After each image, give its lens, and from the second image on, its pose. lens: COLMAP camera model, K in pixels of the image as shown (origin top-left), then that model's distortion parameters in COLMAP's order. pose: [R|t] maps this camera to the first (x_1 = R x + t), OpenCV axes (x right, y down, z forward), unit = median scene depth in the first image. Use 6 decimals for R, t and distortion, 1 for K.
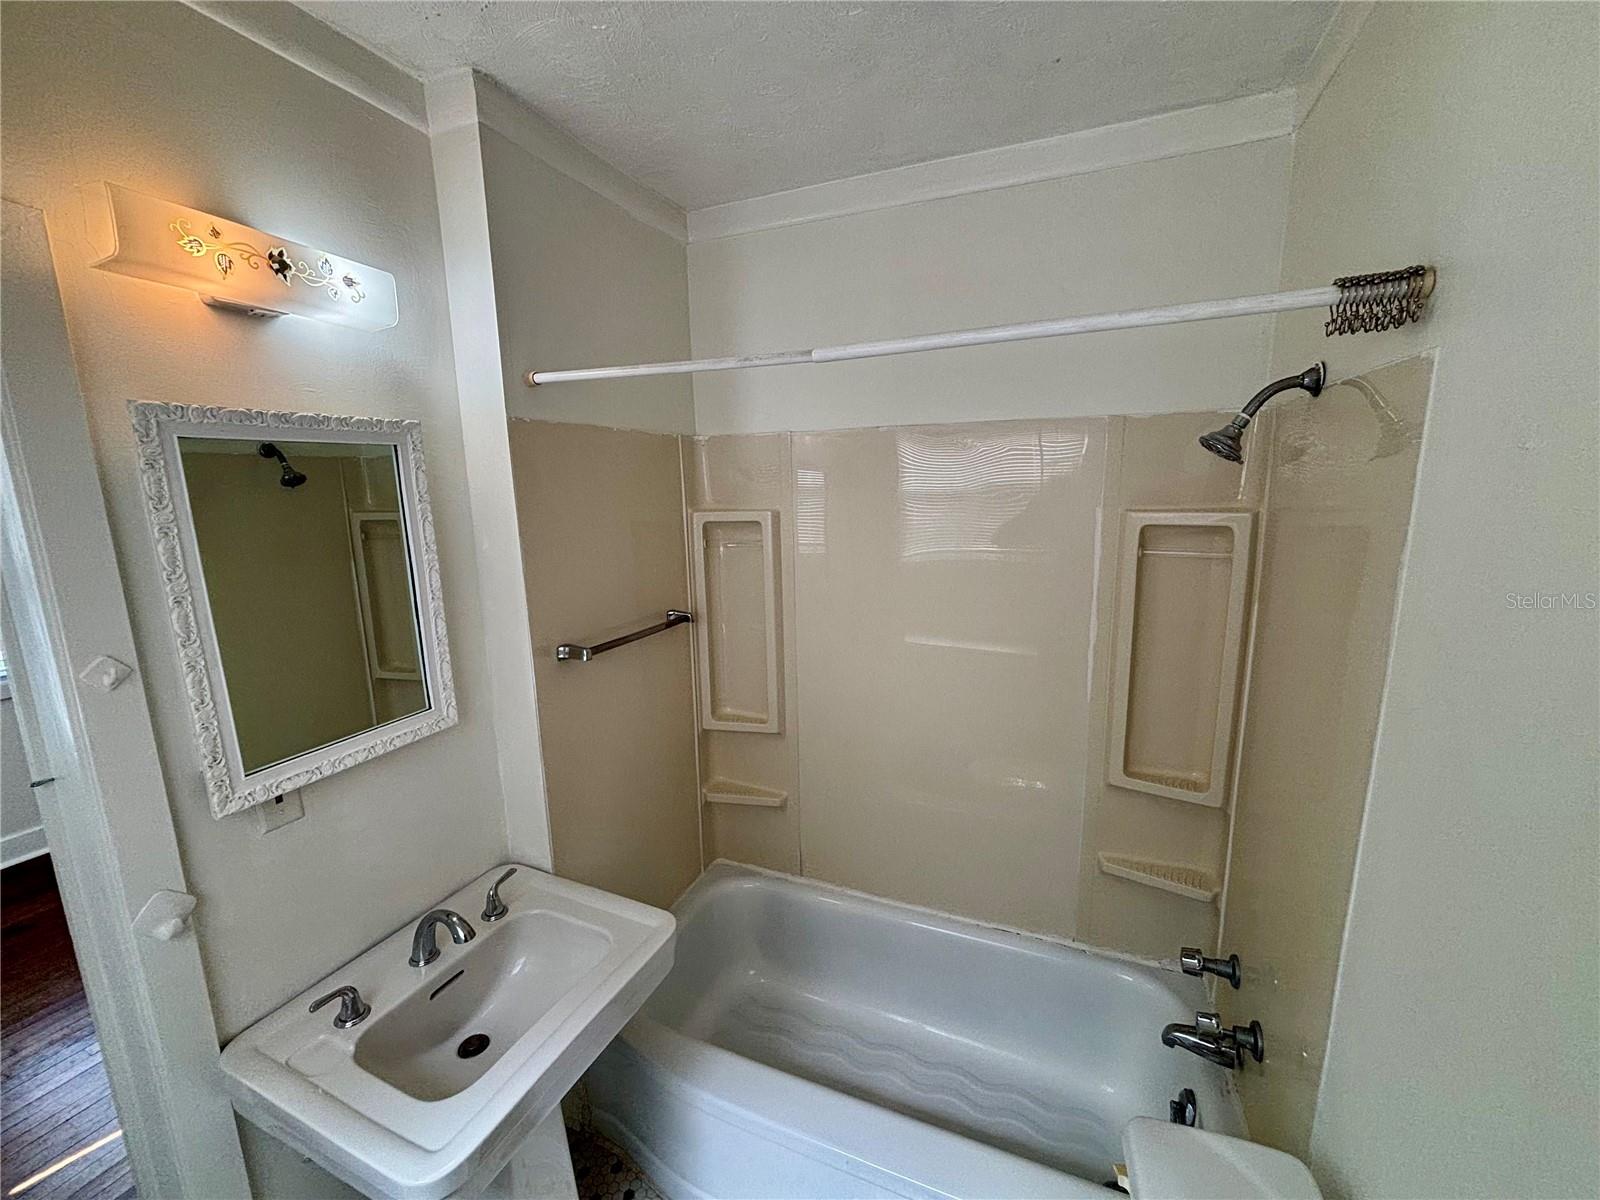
lens RADIAL K [[647.4, 0, 795.1], [0, 647.4, 610.2], [0, 0, 1]] dist [0.003213, -0.000682]
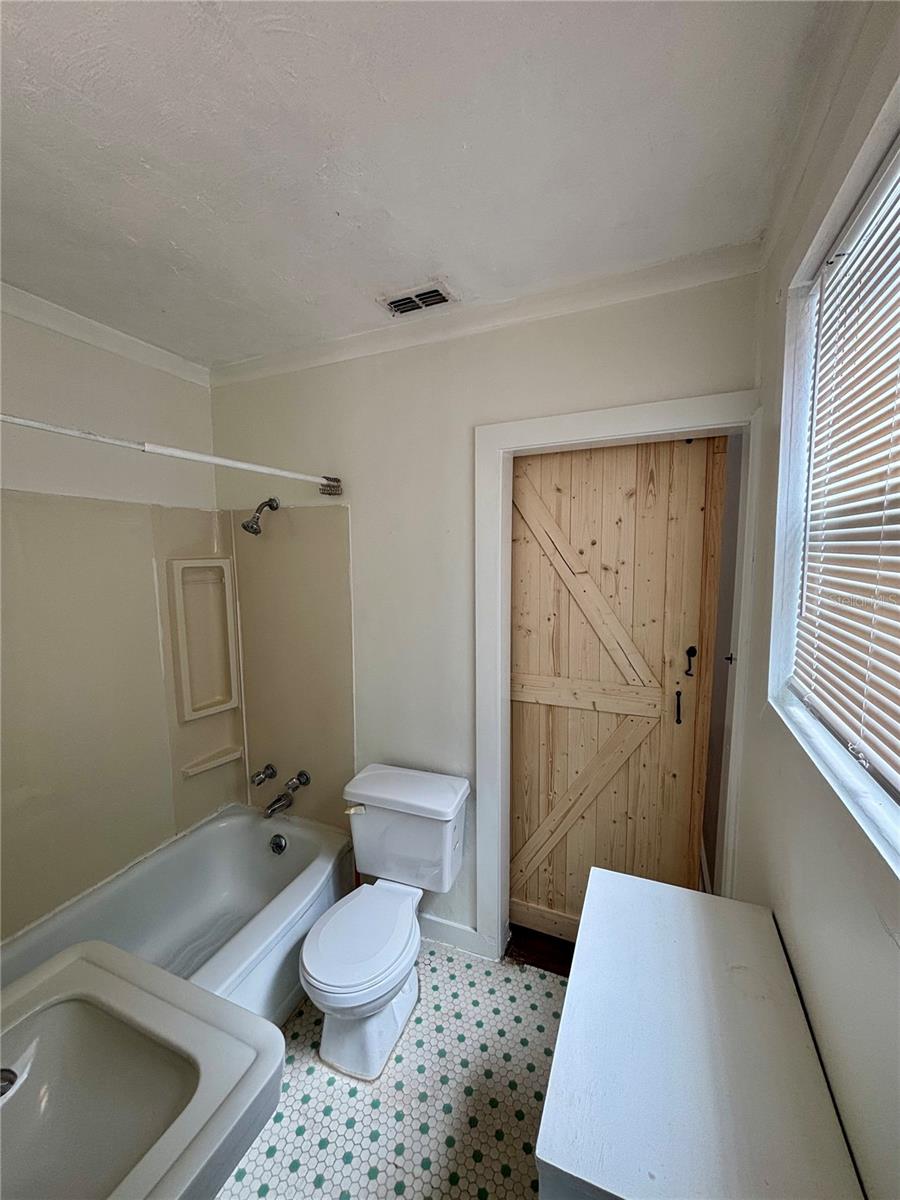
lens RADIAL K [[485.6, 0, 445.7], [0, 485.6, 599.7], [0, 0, 1]] dist [0.003213, -0.000682]
pose [[-0.002378, -0.079480, 0.996834, -0.763691], [0.194557, 0.977751, 0.078423, -0.006891], [-0.980888, 0.194127, 0.013138, 0.270322]]
